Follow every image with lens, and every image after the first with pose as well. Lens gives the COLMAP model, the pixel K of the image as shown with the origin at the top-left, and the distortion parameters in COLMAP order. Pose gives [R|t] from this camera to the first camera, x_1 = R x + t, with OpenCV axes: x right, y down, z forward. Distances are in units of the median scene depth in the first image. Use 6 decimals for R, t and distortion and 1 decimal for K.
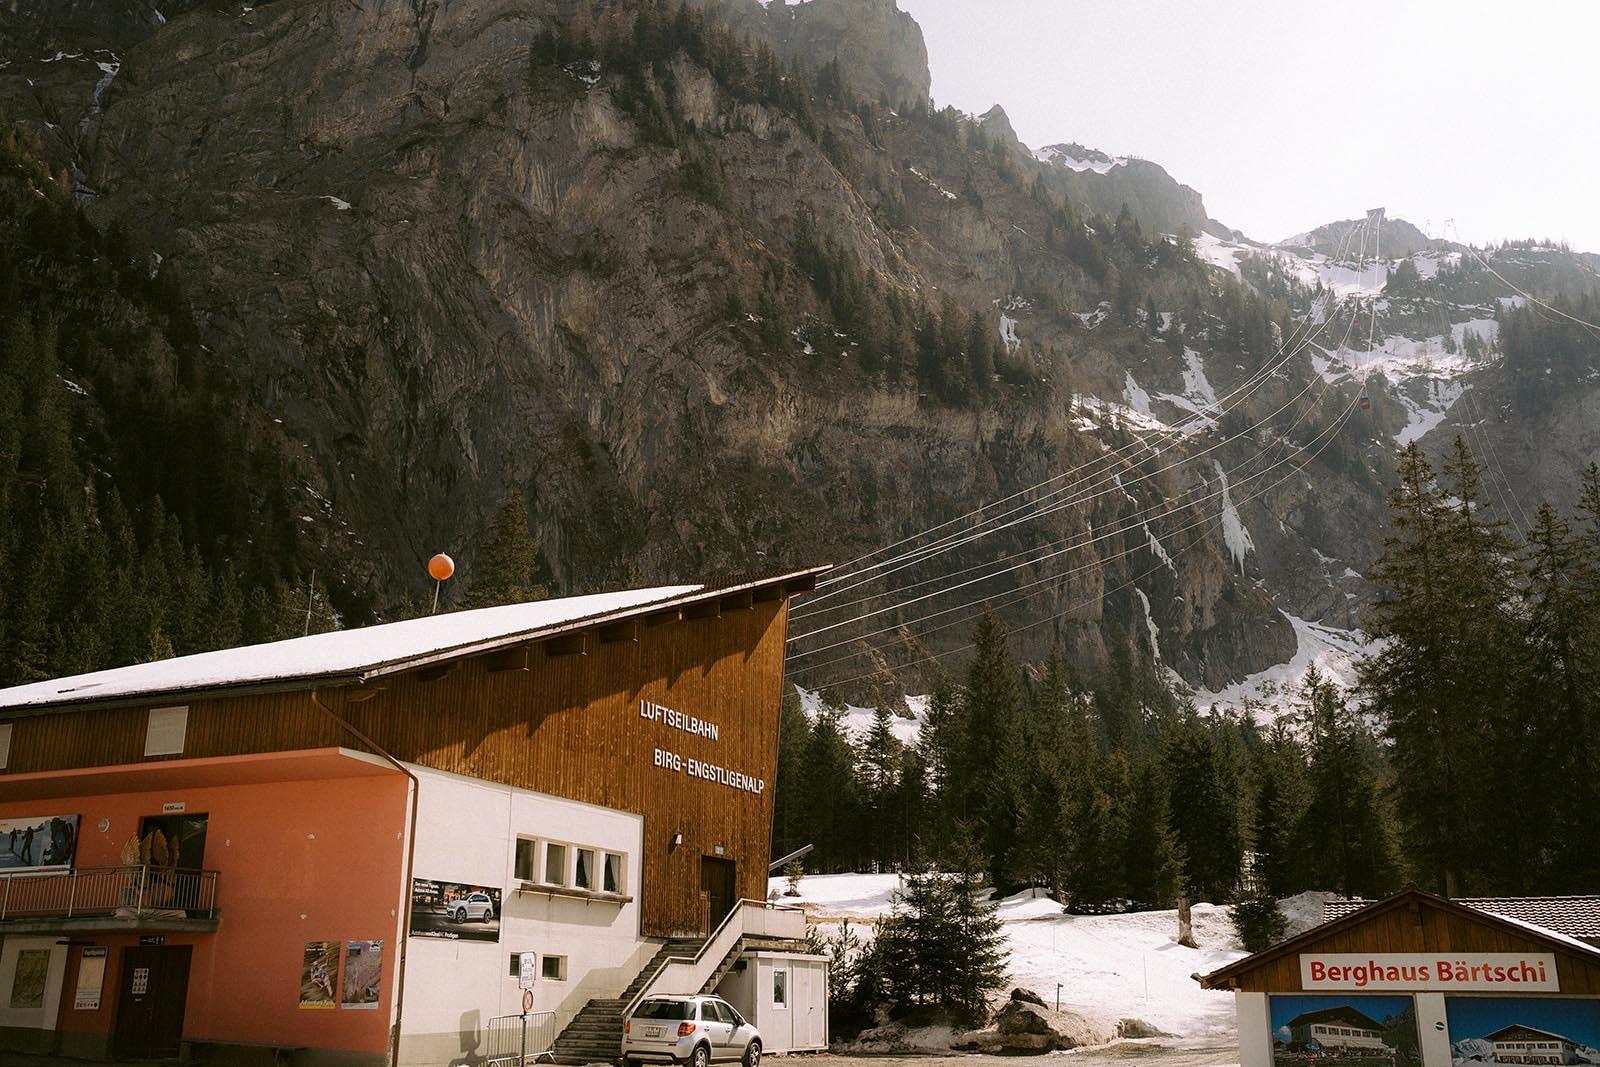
lens RADIAL K [[1594.2, 0, 798.9], [0, 1594.2, 511.4], [0, 0, 1]] dist [-0.002368, 0.099776]
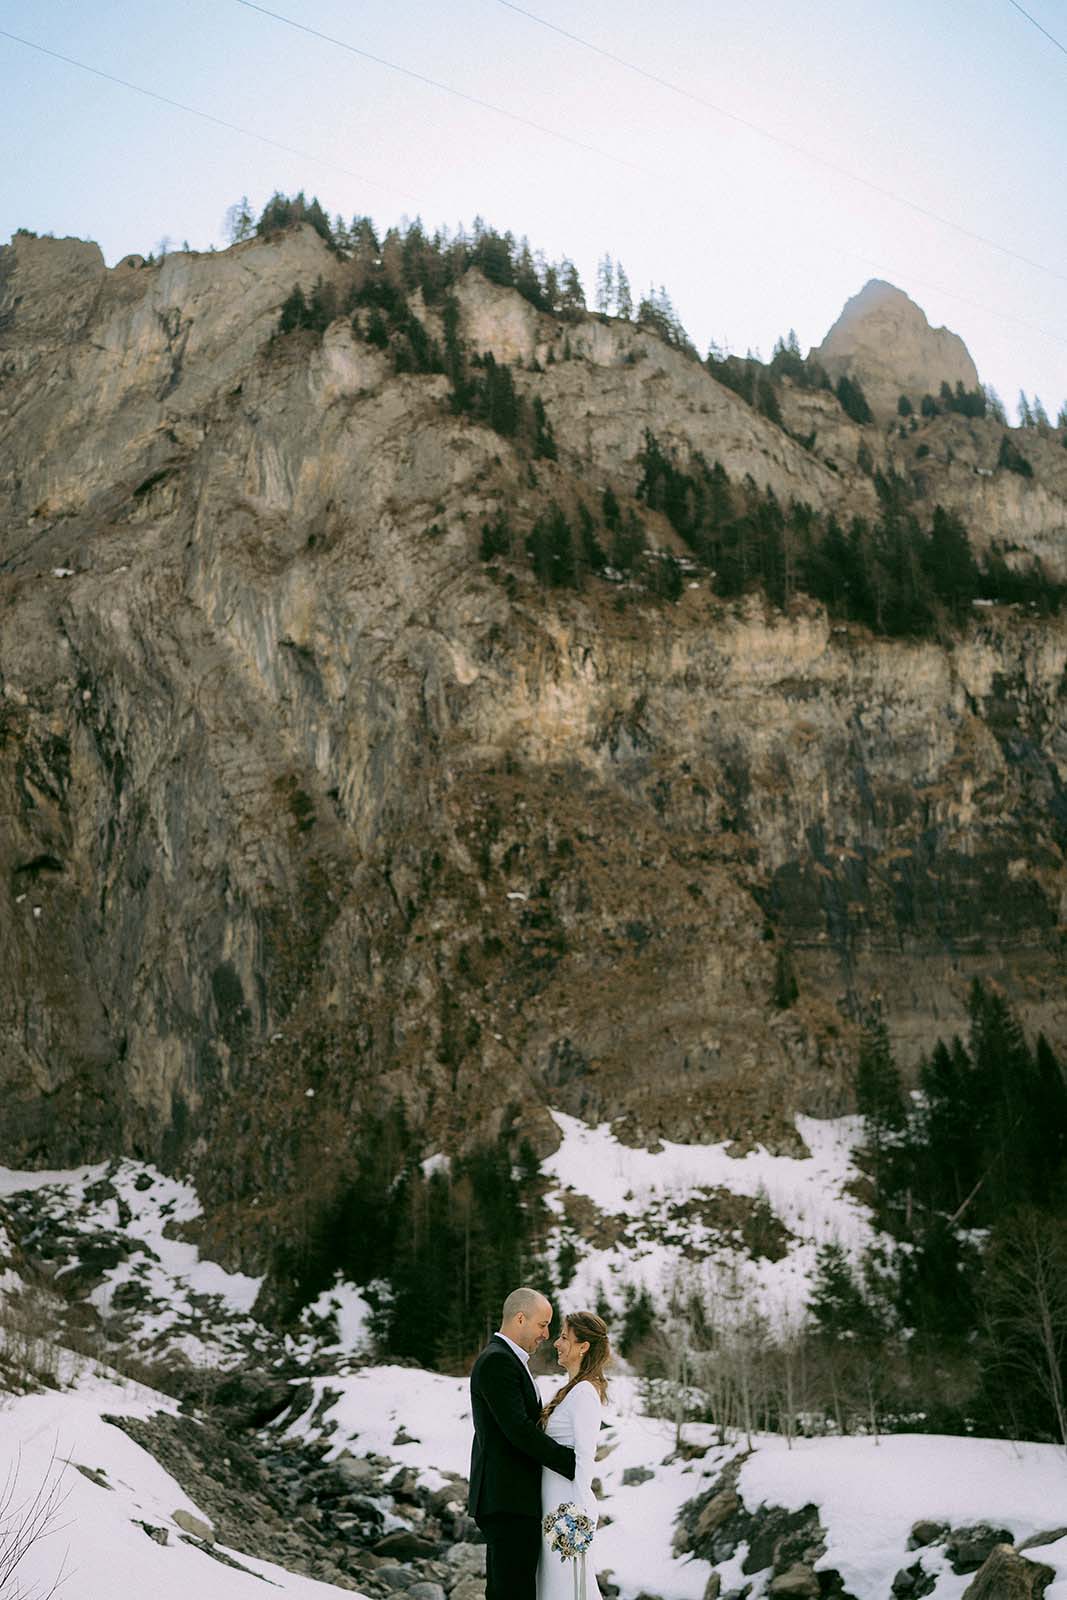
lens RADIAL K [[1594.2, 0, 537.2], [0, 1594.2, 831.7], [0, 0, 1]] dist [-0.002368, 0.099776]
pose [[0.940796, -0.170635, -0.292892, 0.133072], [0.125390, 0.977955, -0.166978, 0.086737], [0.314927, 0.120367, 0.941452, 0.410380]]
